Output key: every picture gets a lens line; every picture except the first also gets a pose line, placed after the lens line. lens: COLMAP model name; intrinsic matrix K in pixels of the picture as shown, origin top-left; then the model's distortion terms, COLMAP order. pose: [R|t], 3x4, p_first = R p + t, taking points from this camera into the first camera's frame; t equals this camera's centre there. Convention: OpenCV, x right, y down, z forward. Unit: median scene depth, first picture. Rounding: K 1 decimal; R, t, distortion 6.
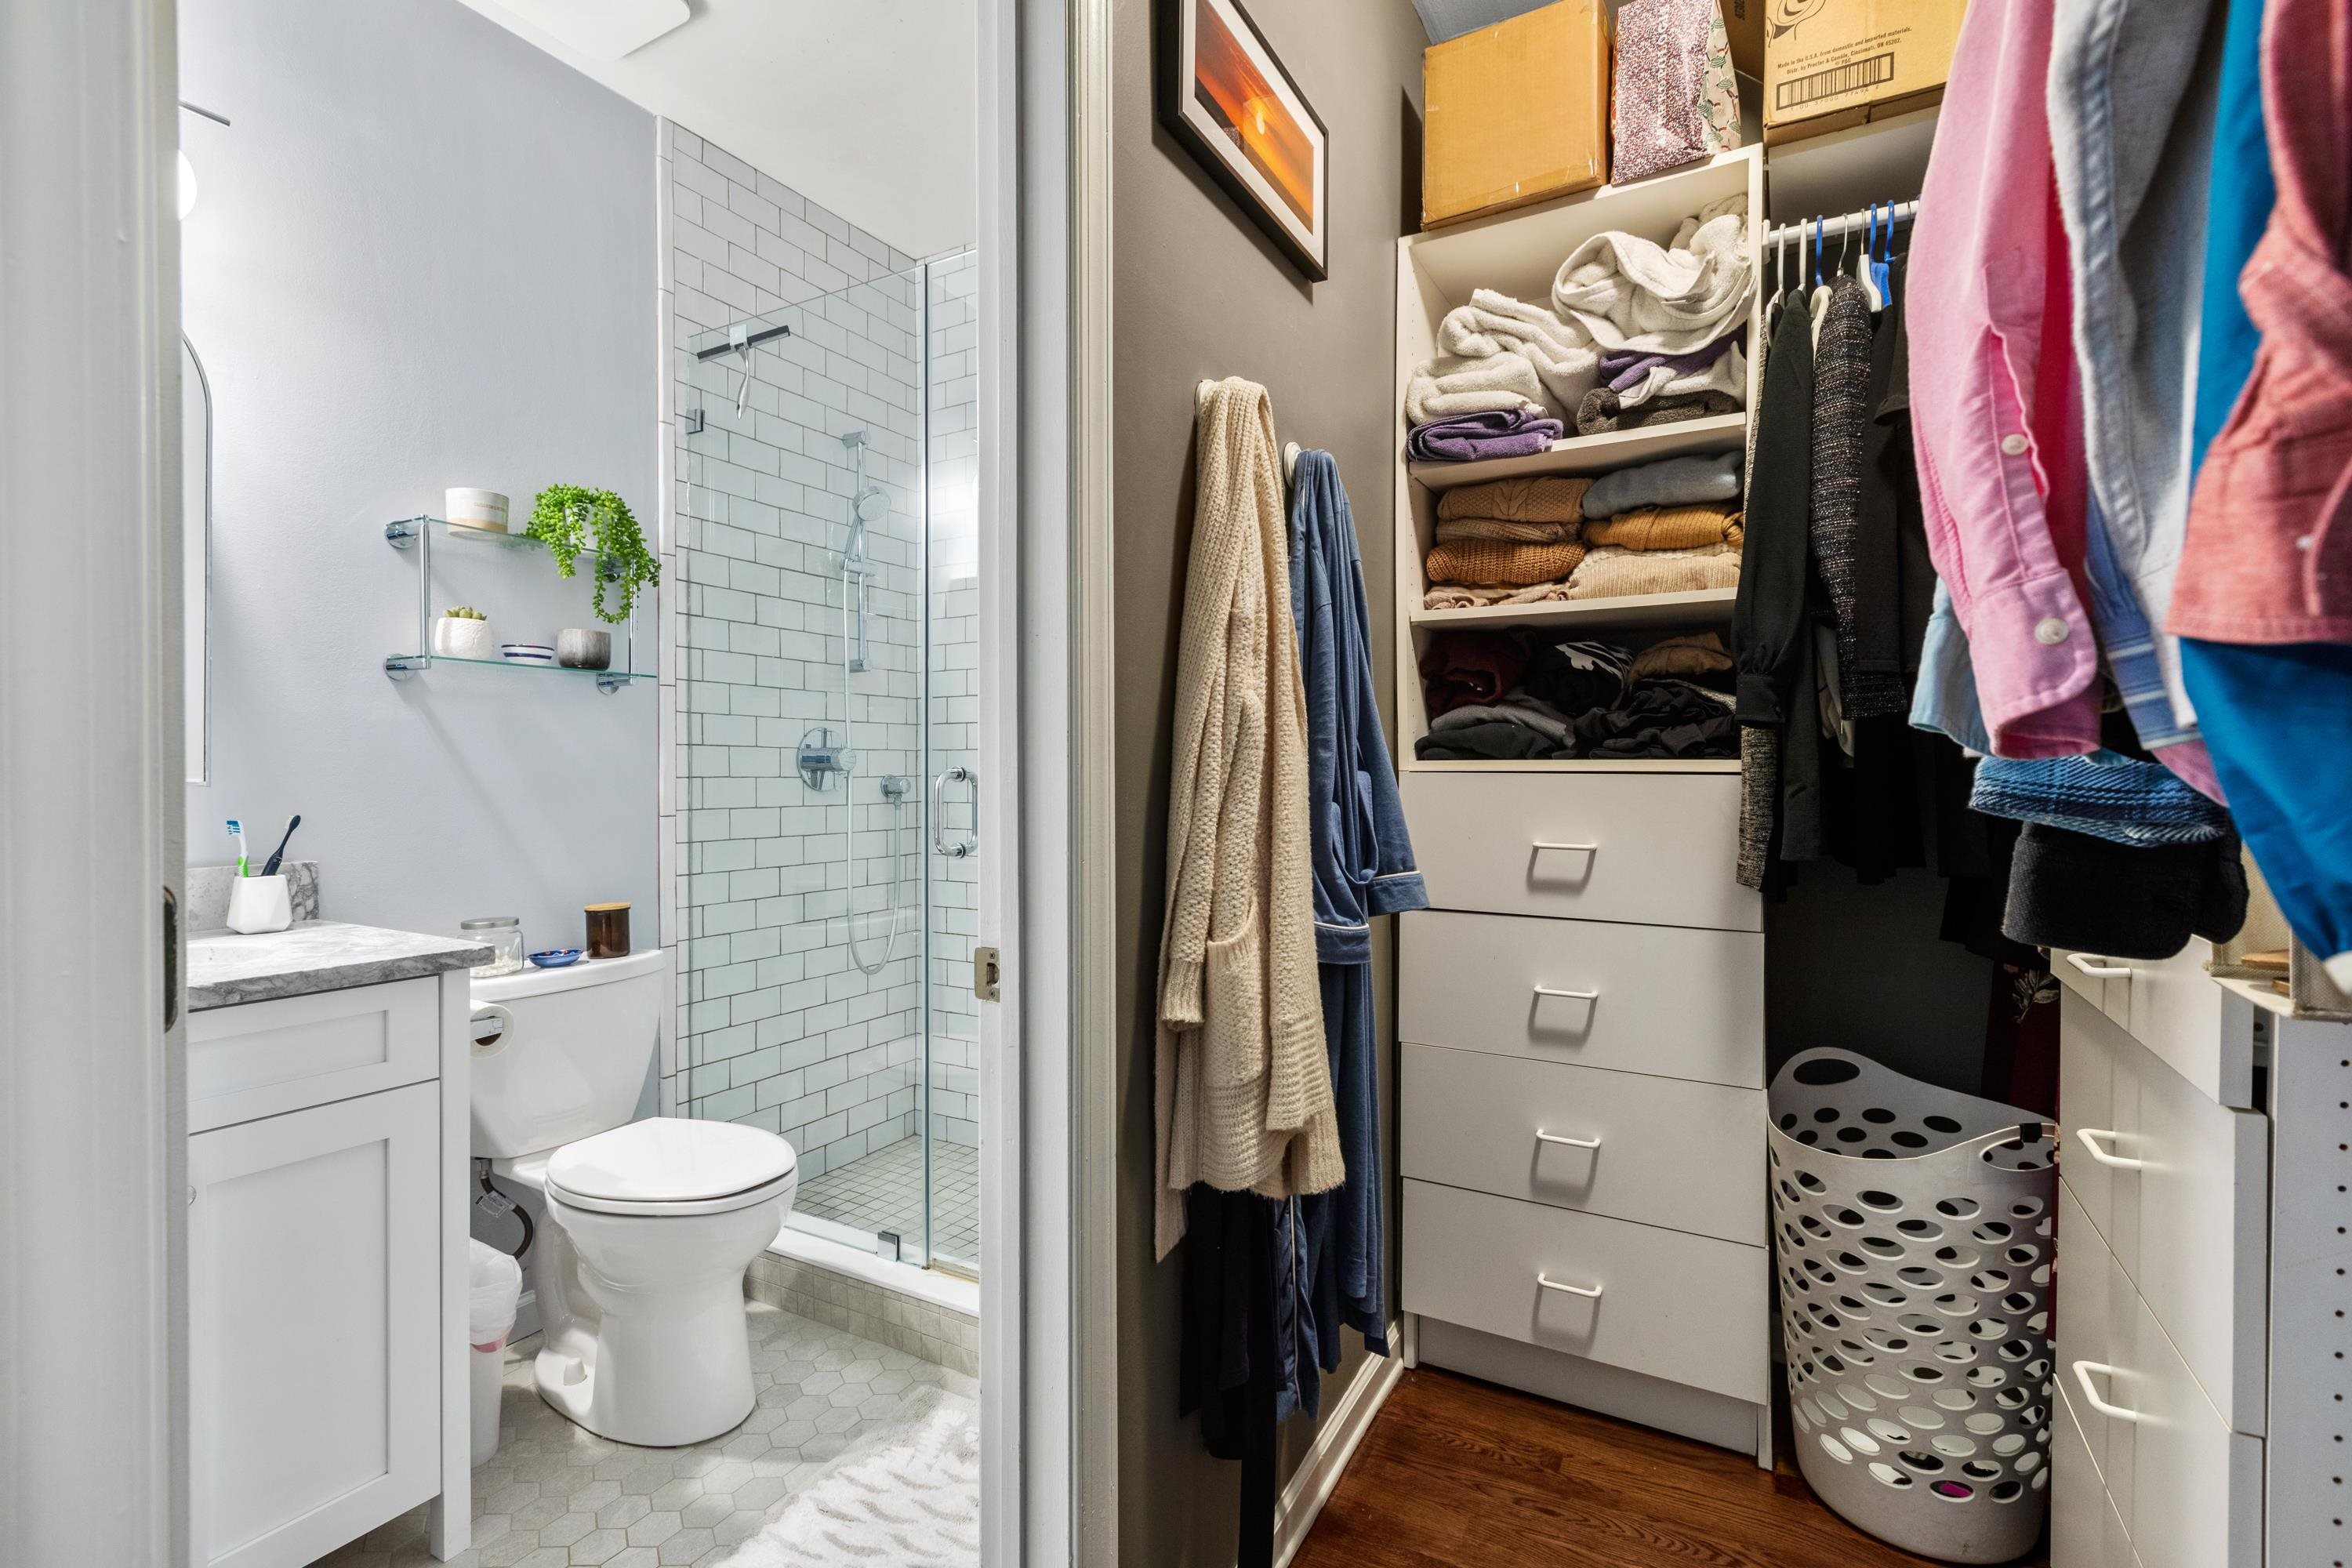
lens RADIAL K [[1067.4, 0, 1176.0], [0, 1067.4, 784.0], [0, 0, 1]] dist [-0.000104, 0.000416]
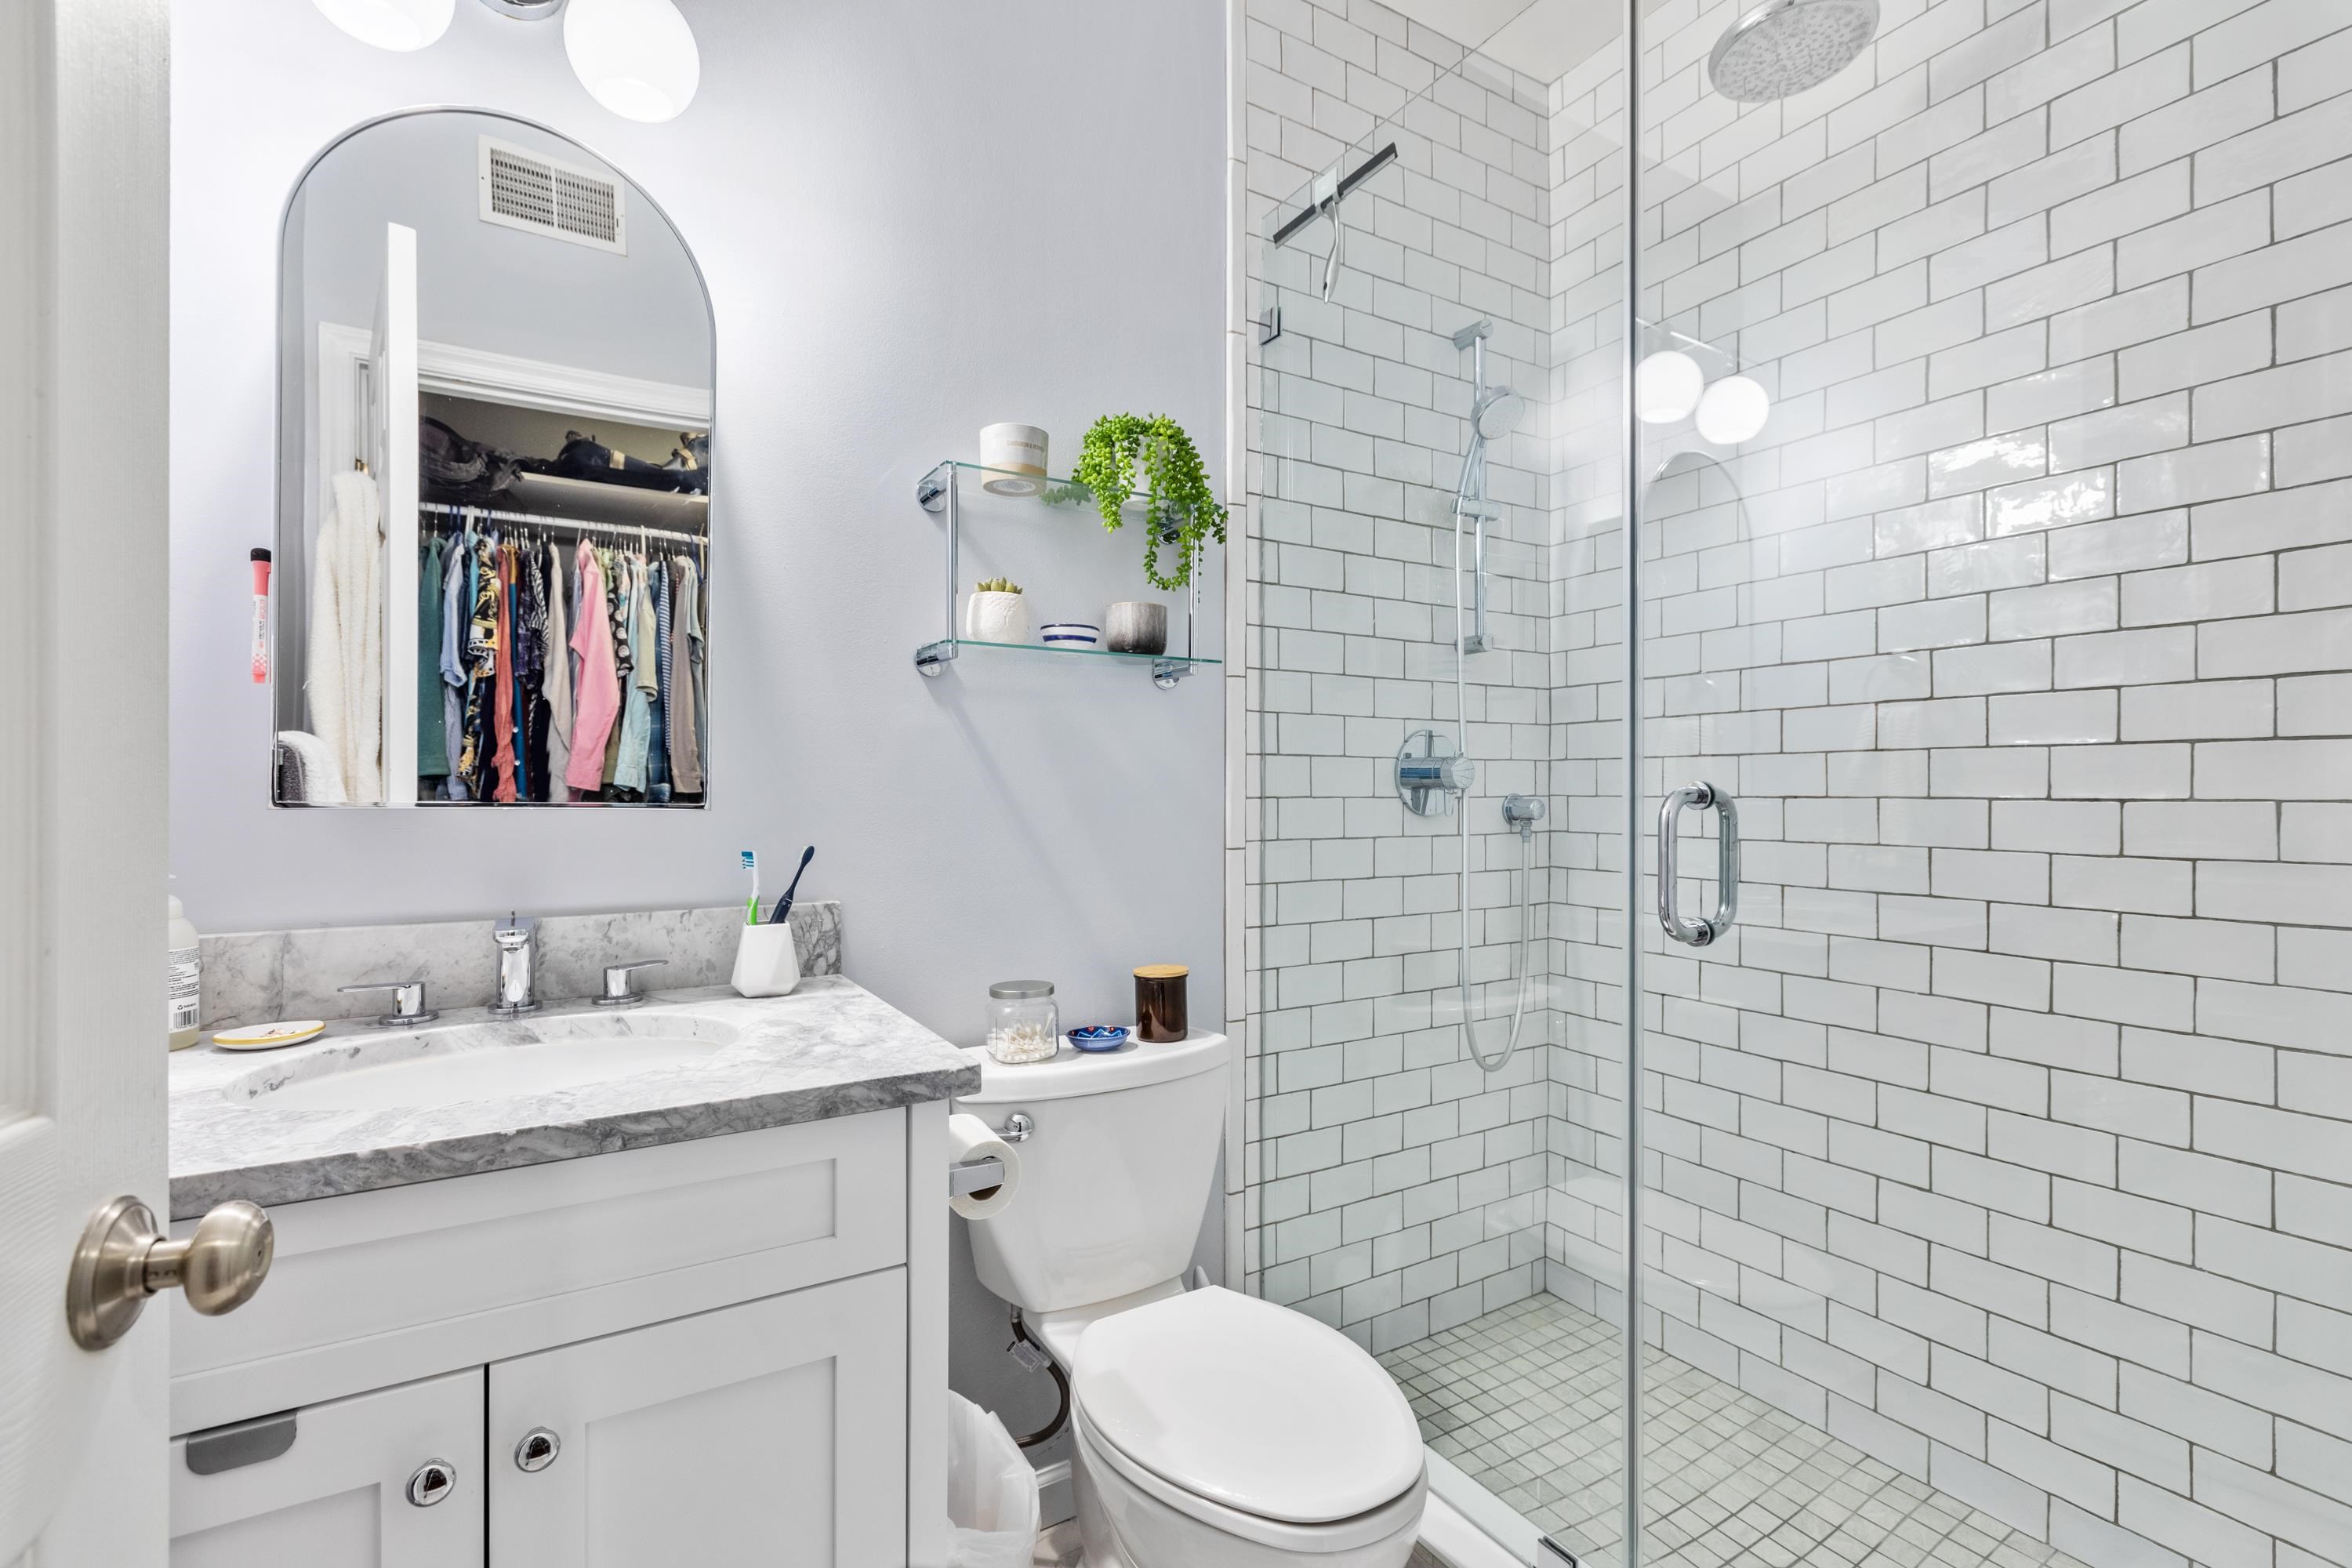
lens RADIAL K [[1040.8, 0, 1166.2], [0, 1040.8, 788.6], [0, 0, 1]] dist [0.000968, 0.000415]
pose [[0.867656, -0.001228, -0.497163, -0.149976], [-0.004523, 0.999936, -0.010365, -0.004759], [0.497144, 0.011242, 0.867595, 0.330564]]
